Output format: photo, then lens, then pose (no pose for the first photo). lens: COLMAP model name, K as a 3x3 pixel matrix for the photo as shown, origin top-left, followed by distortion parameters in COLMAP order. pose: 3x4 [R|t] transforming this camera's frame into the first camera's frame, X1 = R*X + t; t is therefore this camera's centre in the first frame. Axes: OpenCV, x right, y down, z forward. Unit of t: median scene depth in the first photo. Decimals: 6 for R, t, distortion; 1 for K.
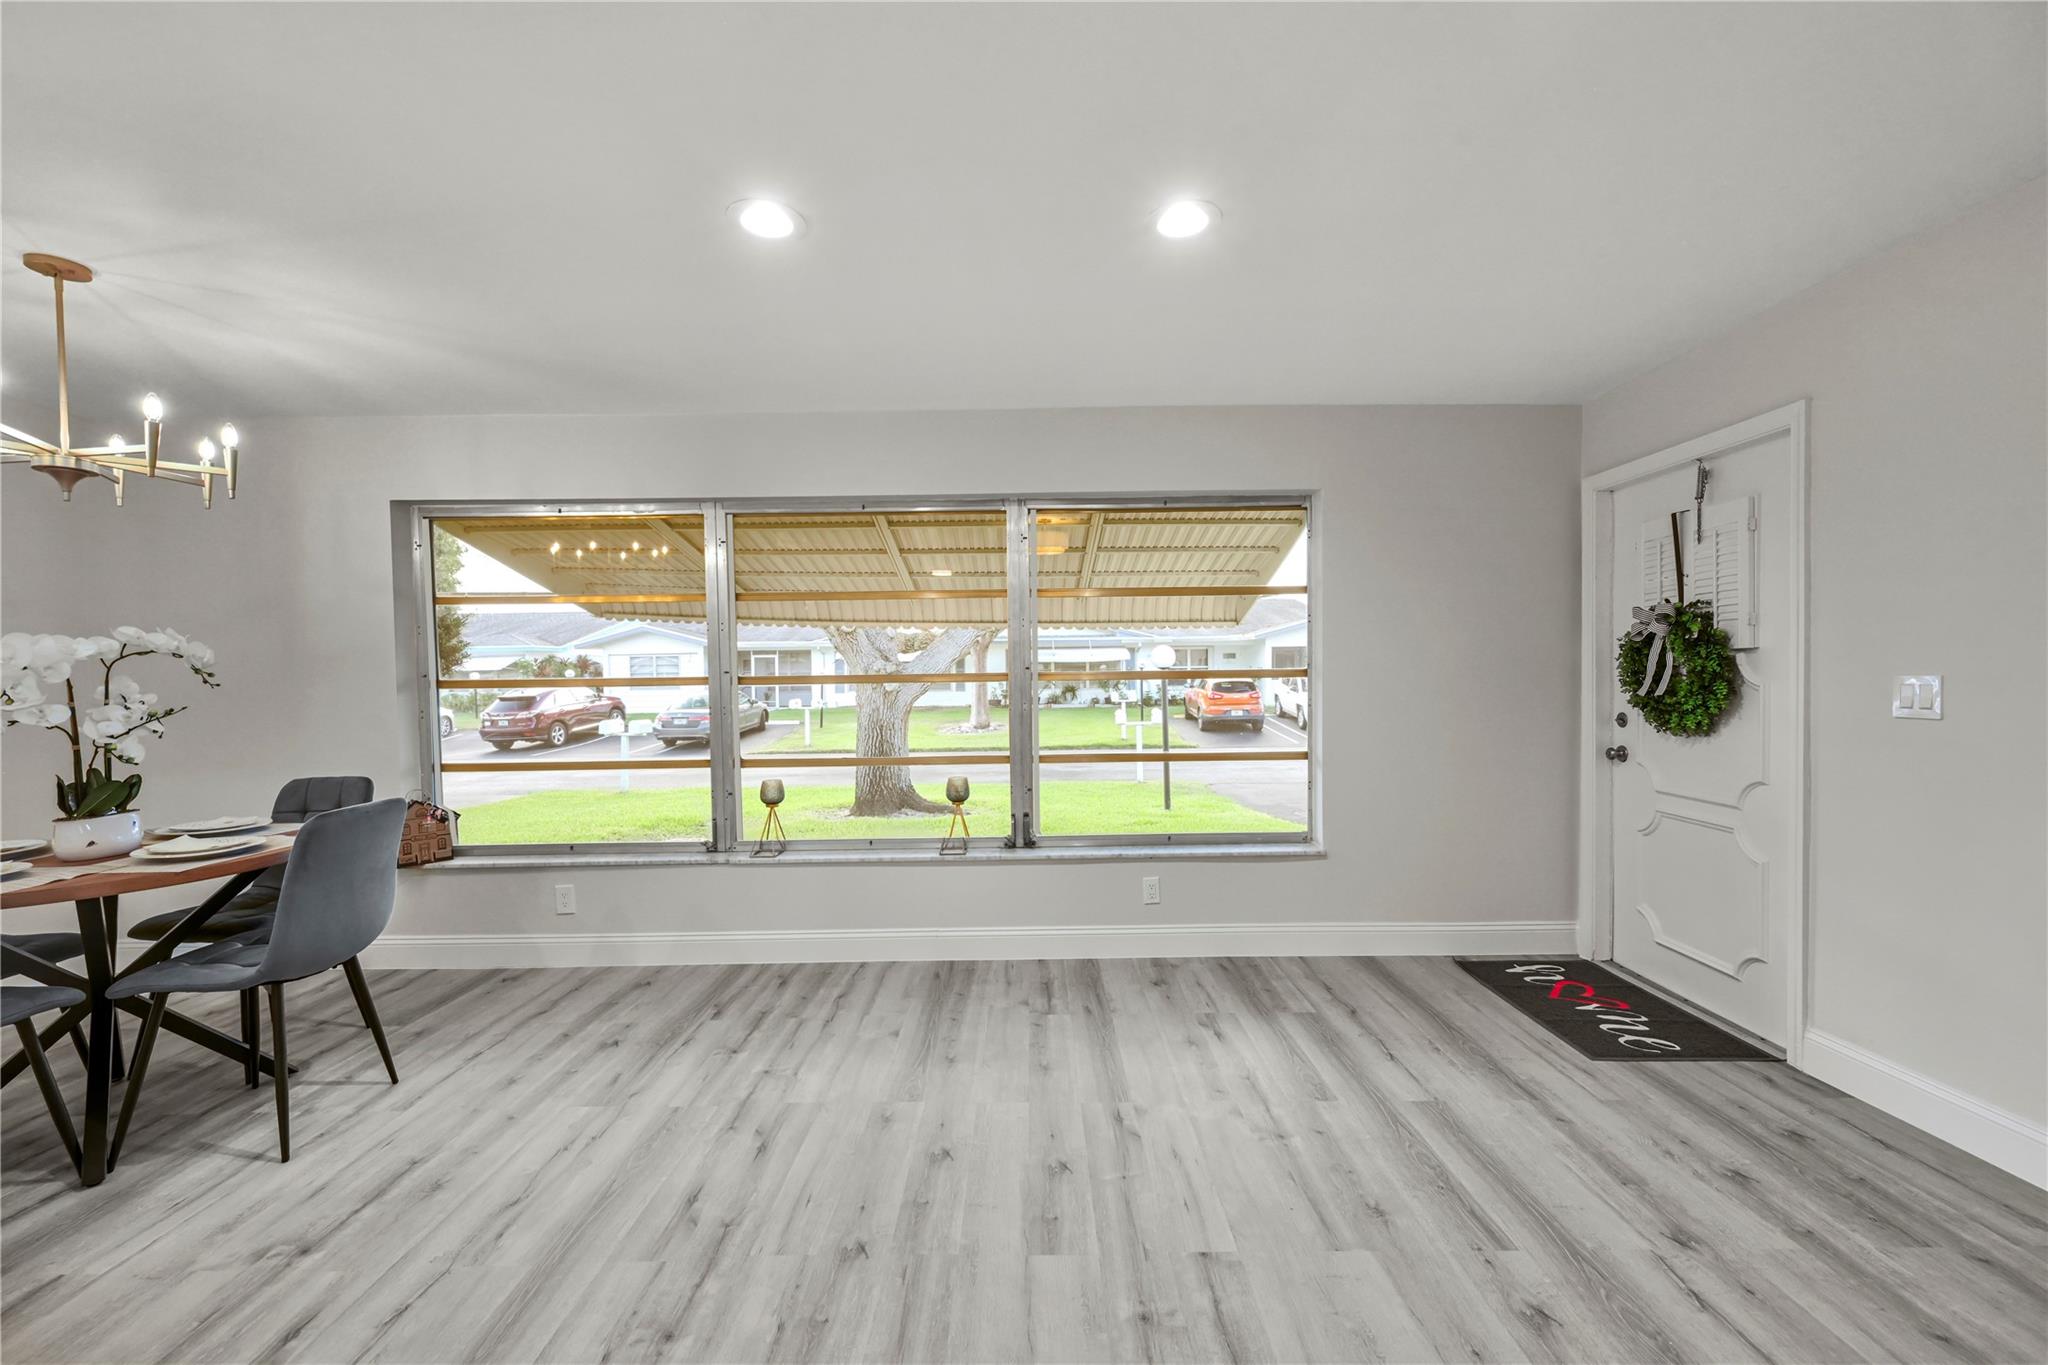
lens RADIAL K [[808.1, 0, 1027.4], [0, 808.1, 674.7], [0, 0, 1]] dist [0.001181, 0.000388]
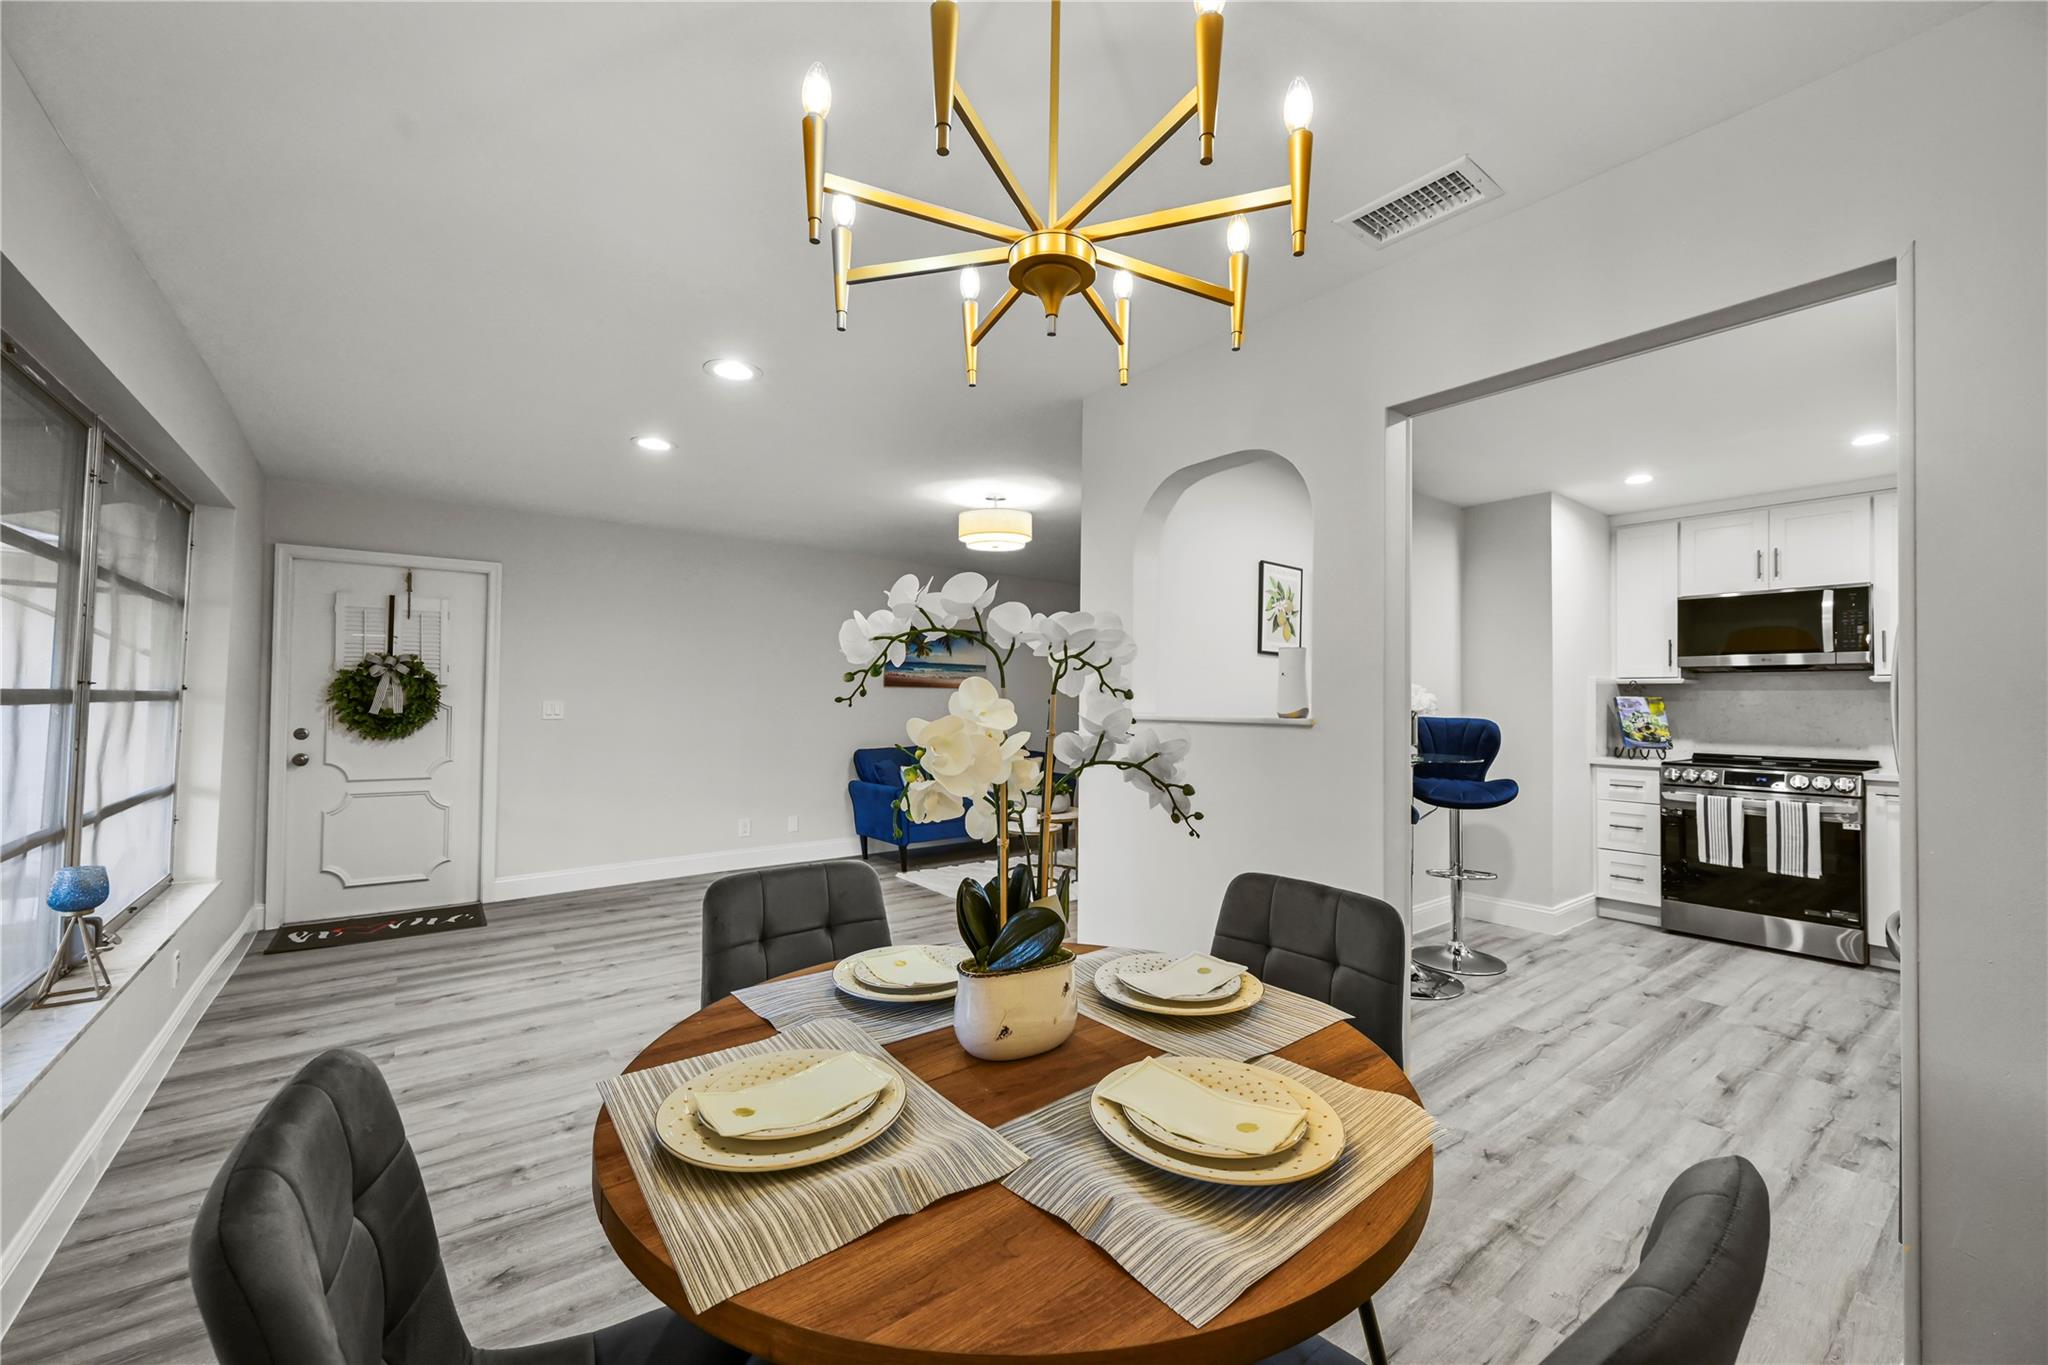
lens RADIAL K [[815.2, 0, 1024.6], [0, 815.2, 683.8], [0, 0, 1]] dist [0.003214, 0.000431]
pose [[-0.607464, 0.022117, 0.794040, -1.299323], [0.000458, 0.999622, -0.027492, 0.012751], [-0.794347, -0.016337, -0.607244, 1.090910]]
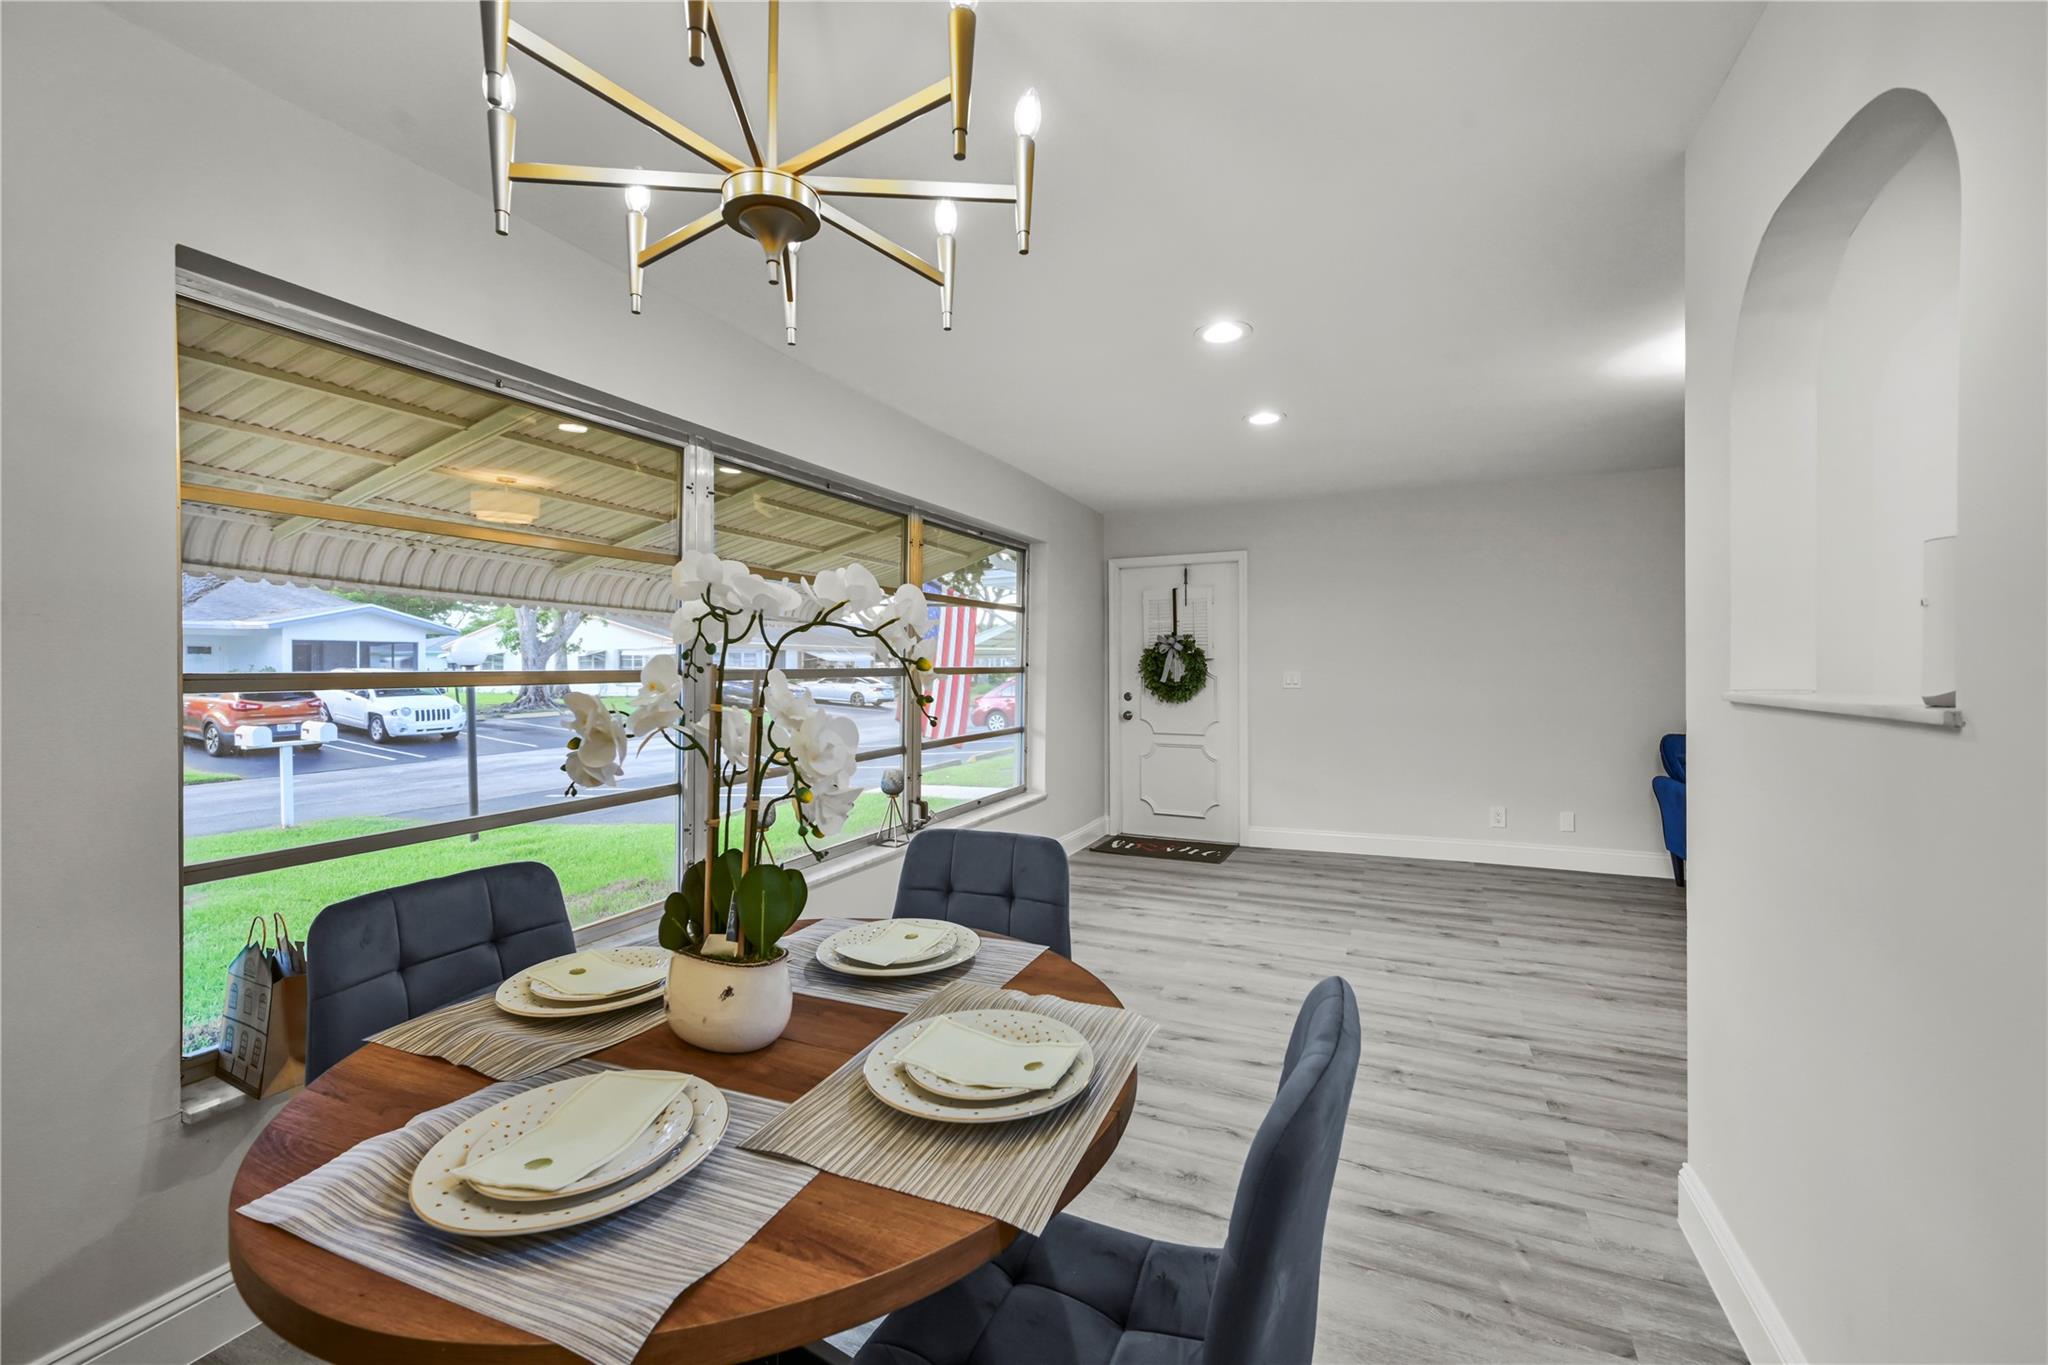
lens RADIAL K [[821.6, 0, 1024.5], [0, 821.6, 653.5], [0, 0, 1]] dist [-0.001454, 0.002104]
pose [[0.418358, 0.023512, 0.907978, -1.286166], [0.001715, 0.999643, -0.026676, 0.009599], [-0.908281, 0.012717, 0.418168, 0.551290]]
